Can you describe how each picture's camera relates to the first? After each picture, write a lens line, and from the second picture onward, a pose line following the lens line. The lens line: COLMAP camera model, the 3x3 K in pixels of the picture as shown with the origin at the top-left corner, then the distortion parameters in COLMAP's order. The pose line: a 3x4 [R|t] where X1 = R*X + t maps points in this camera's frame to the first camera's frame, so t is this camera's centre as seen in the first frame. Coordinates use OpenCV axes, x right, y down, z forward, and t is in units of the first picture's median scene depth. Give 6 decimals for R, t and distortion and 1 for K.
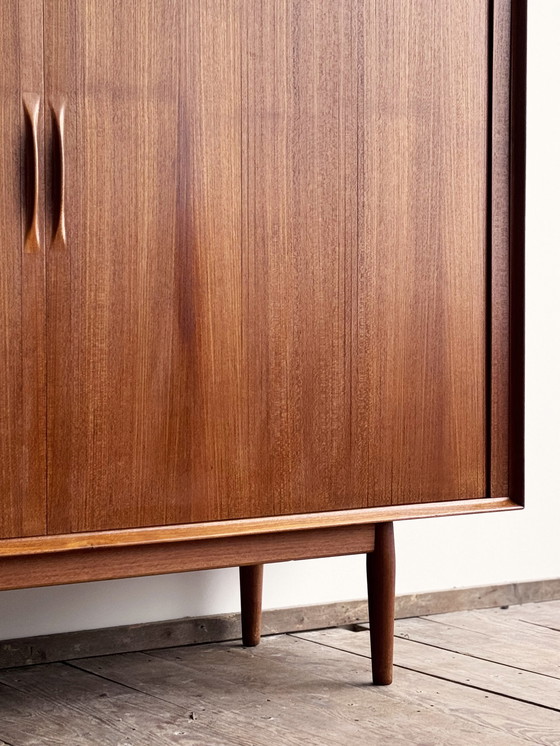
lens RADIAL K [[1678.1, 0, 282.8], [0, 1678.1, 369.8], [0, 0, 1]] dist [0.154220, 0.000000]
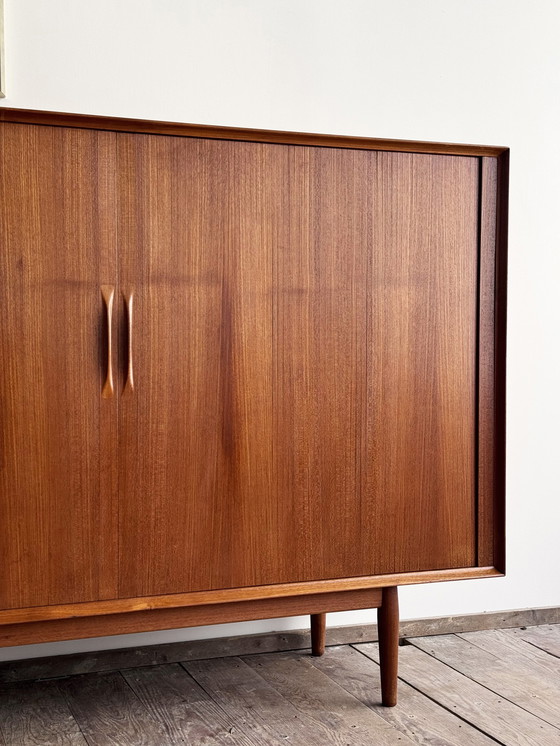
lens RADIAL K [[1050.9, 0, 277.9], [0, 1050.9, 376.6], [0, 0, 1]] dist [0.136628, 0.000000]
pose [[0.975111, 0.009944, -0.221494, 0.164037], [-0.009315, 0.999949, 0.003881, -0.081900], [0.221522, -0.001721, 0.975154, 0.154709]]
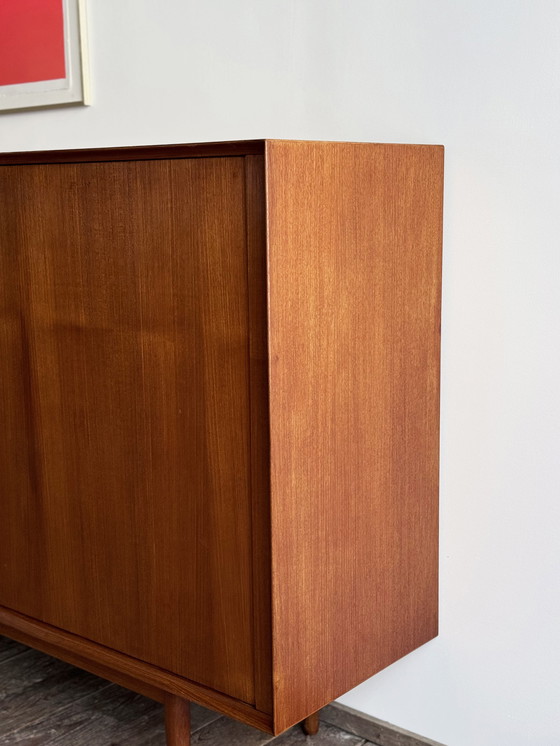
lens RADIAL K [[1050.9, 0, 275.3], [0, 1050.9, 392.9], [0, 0, 1]] dist [0.136628, 0.000000]
pose [[0.270580, 0.175907, -0.946490, 0.743815], [-0.018401, 0.983930, 0.177605, -0.237203], [0.962522, -0.030640, 0.269468, 0.904098]]
